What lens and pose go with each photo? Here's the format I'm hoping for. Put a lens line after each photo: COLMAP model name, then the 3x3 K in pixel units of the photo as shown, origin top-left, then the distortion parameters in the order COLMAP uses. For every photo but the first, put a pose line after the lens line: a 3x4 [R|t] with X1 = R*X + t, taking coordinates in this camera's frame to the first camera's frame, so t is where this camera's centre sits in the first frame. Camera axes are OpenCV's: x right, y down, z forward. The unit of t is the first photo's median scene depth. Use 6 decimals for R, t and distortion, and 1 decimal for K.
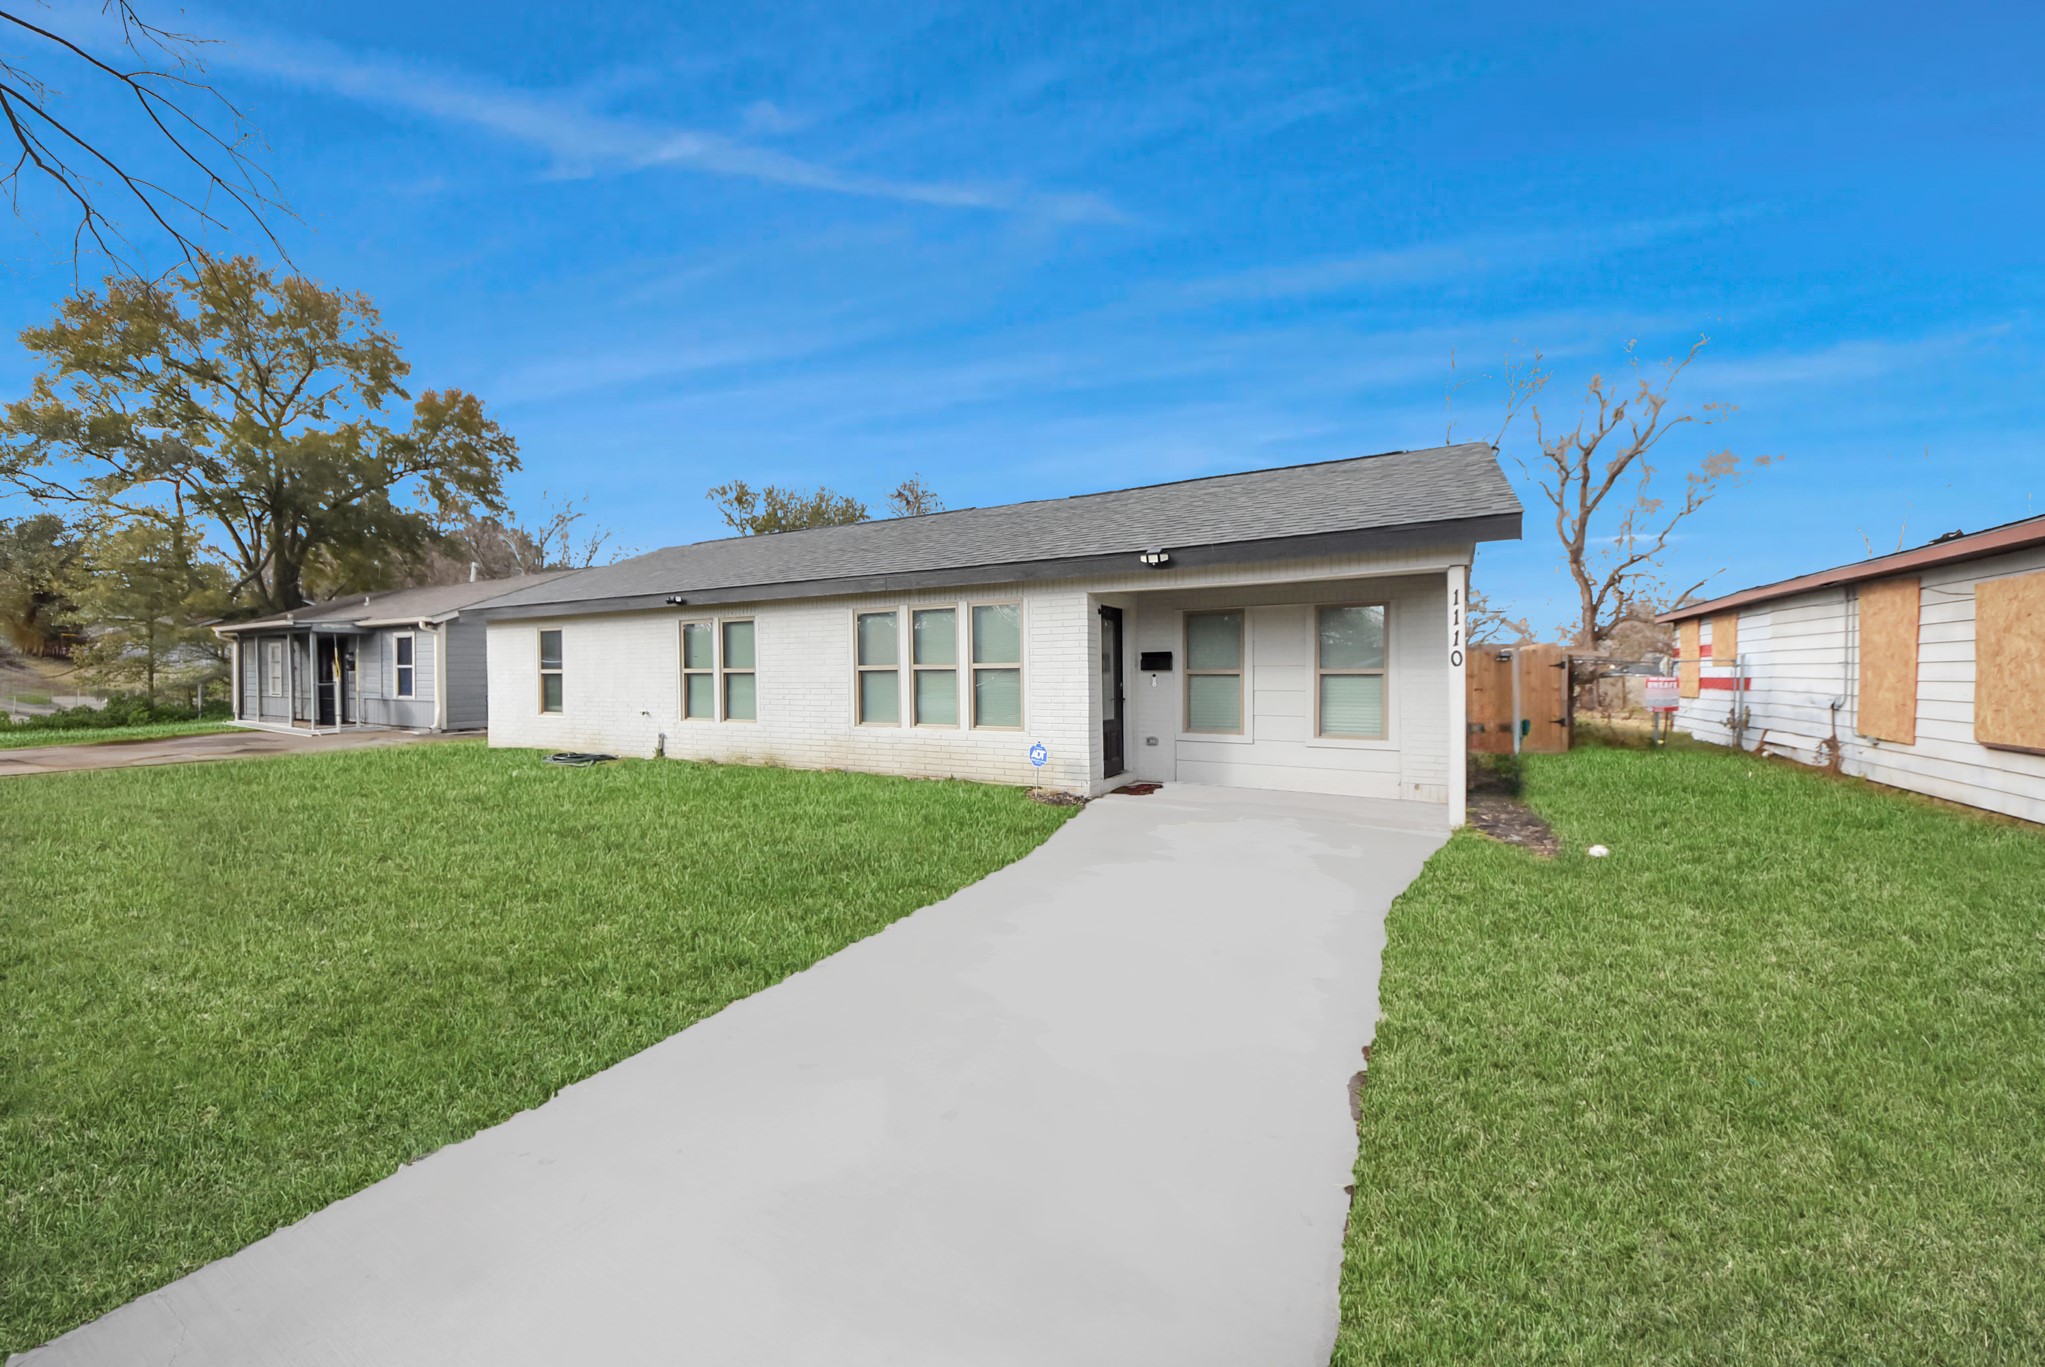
lens RADIAL K [[699.4, 0, 1038.3], [0, 699.4, 675.9], [0, 0, 1]] dist [-0.000641, -0.000069]
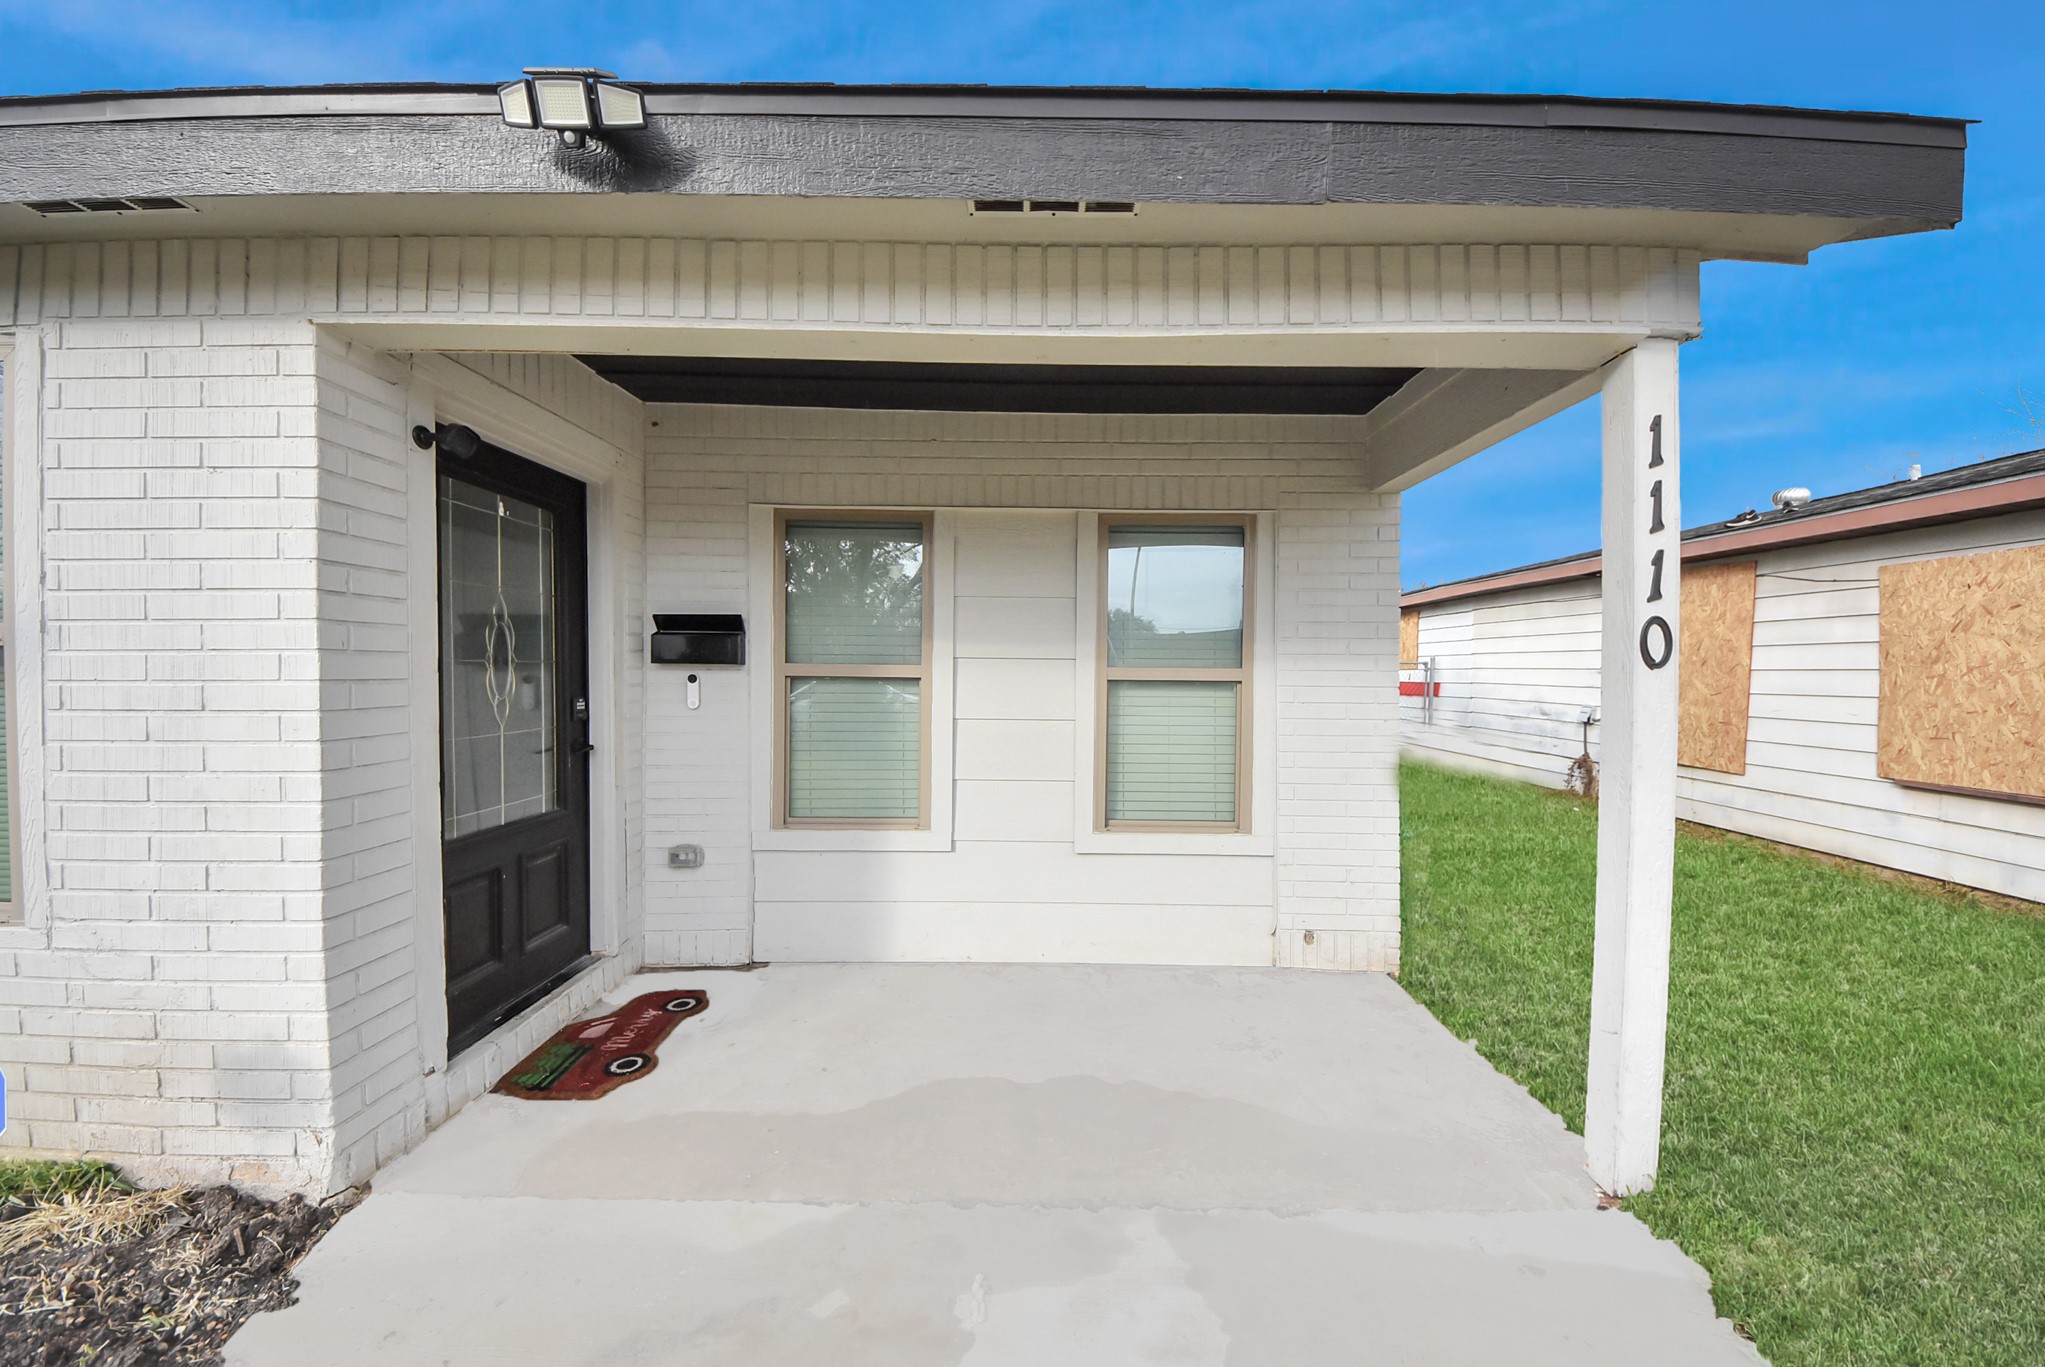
lens RADIAL K [[727.1, 0, 1024.7], [0, 727.1, 689.3], [0, 0, 1]] dist [-0.000869, -0.000108]
pose [[0.885669, -0.000210, 0.464317, 0.144195], [-0.011705, 0.999672, 0.022778, -0.005753], [-0.464169, -0.025609, 0.885376, 0.585584]]
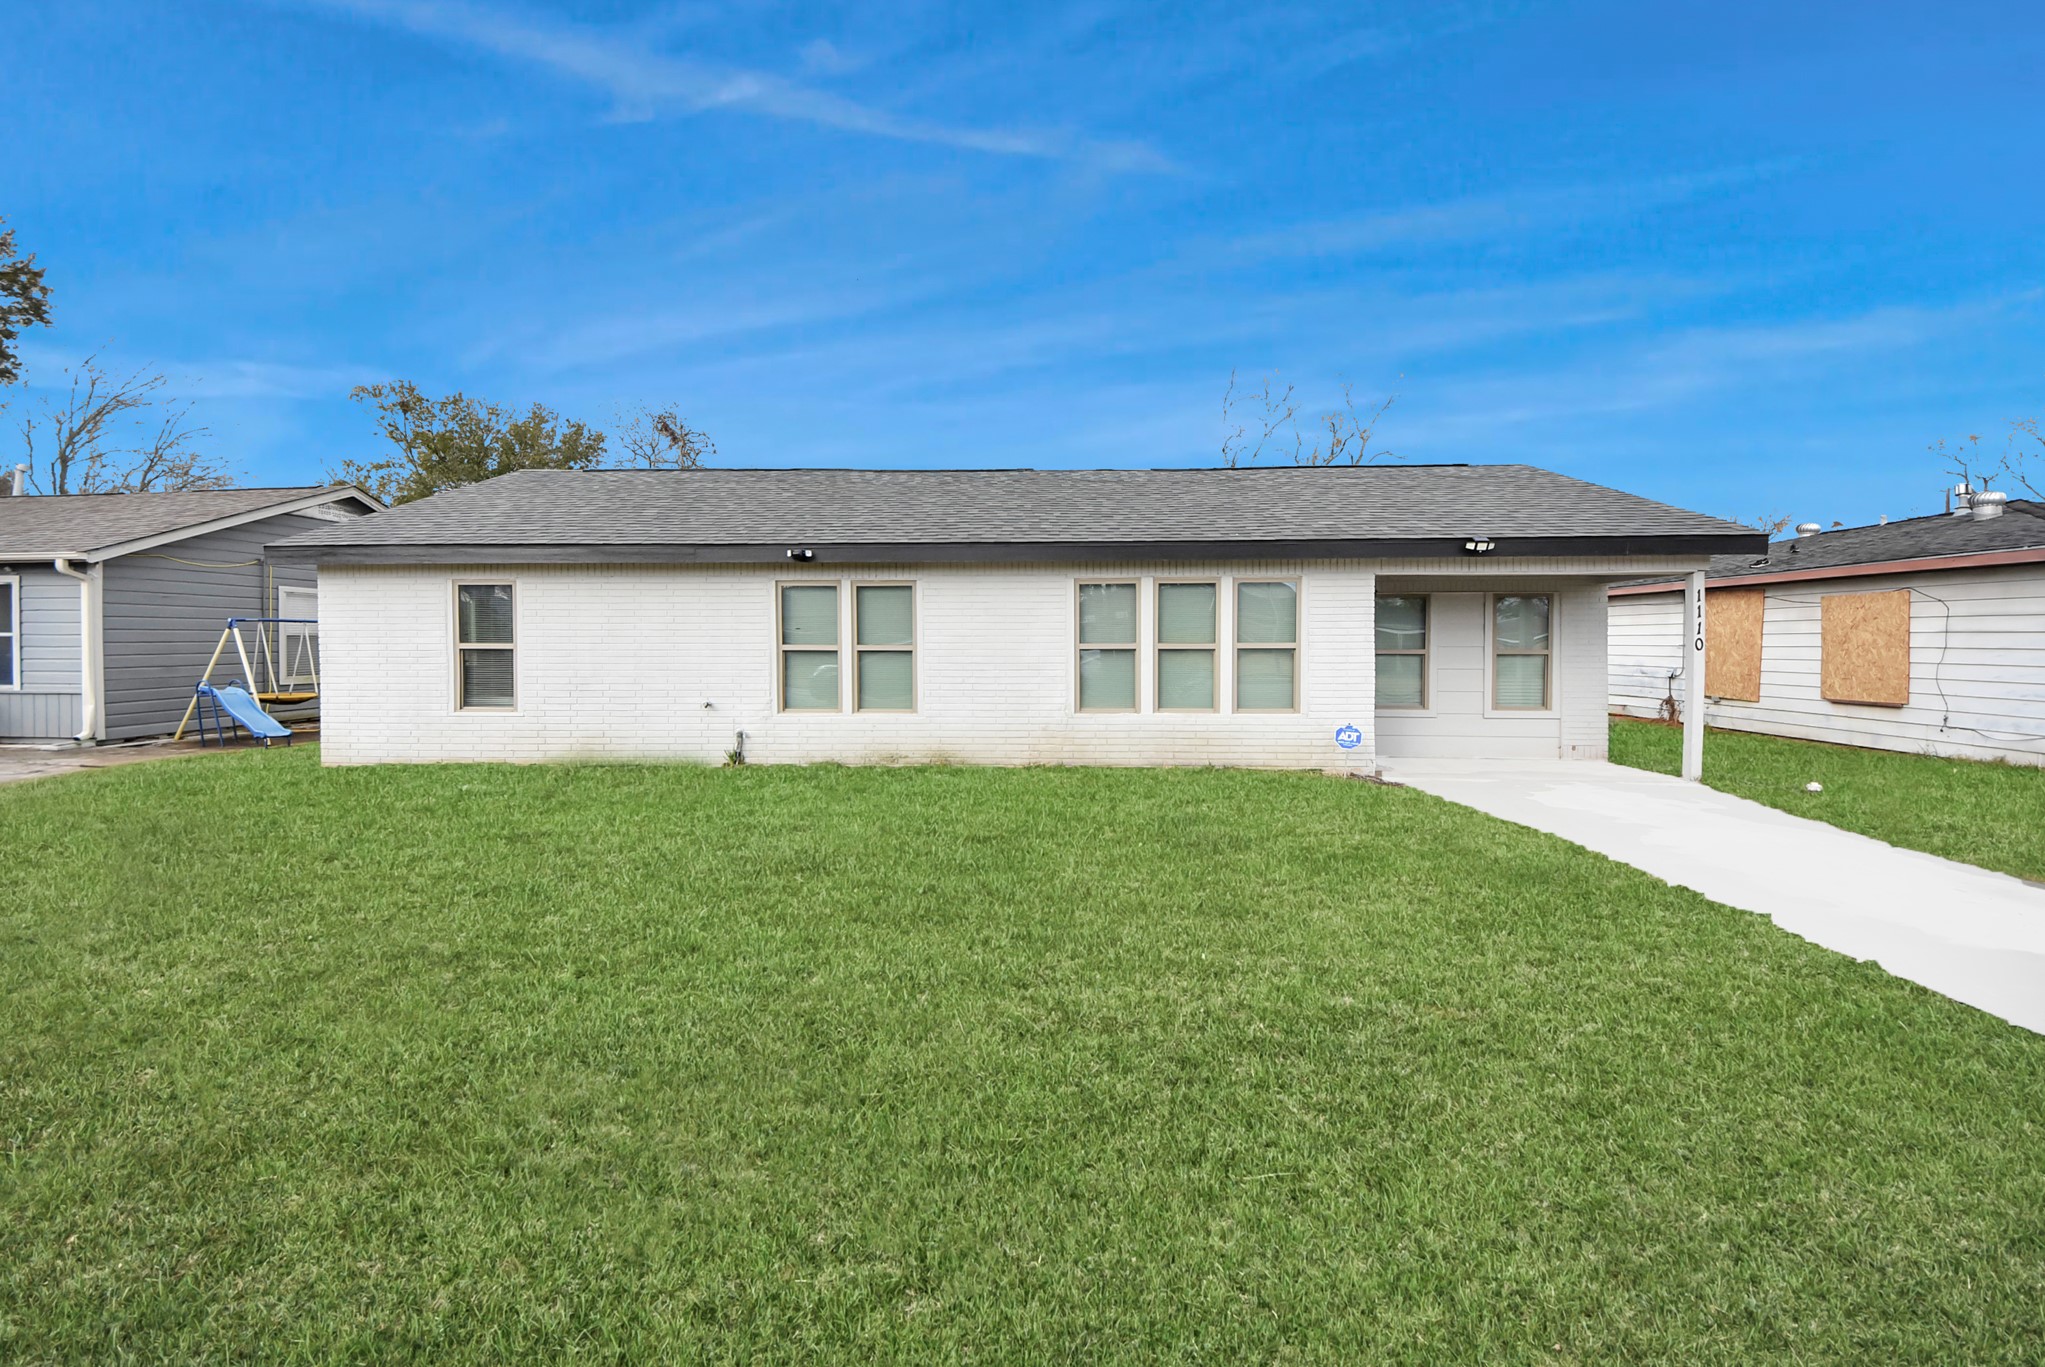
lens RADIAL K [[727.7, 0, 1024.0], [0, 727.7, 660.9], [0, 0, 1]] dist [-0.010162, 0.000126]
pose [[0.912064, -0.004213, 0.410026, -0.725447], [-0.003164, 0.999845, 0.017312, -0.009281], [-0.410035, -0.017087, 0.911910, 0.215107]]
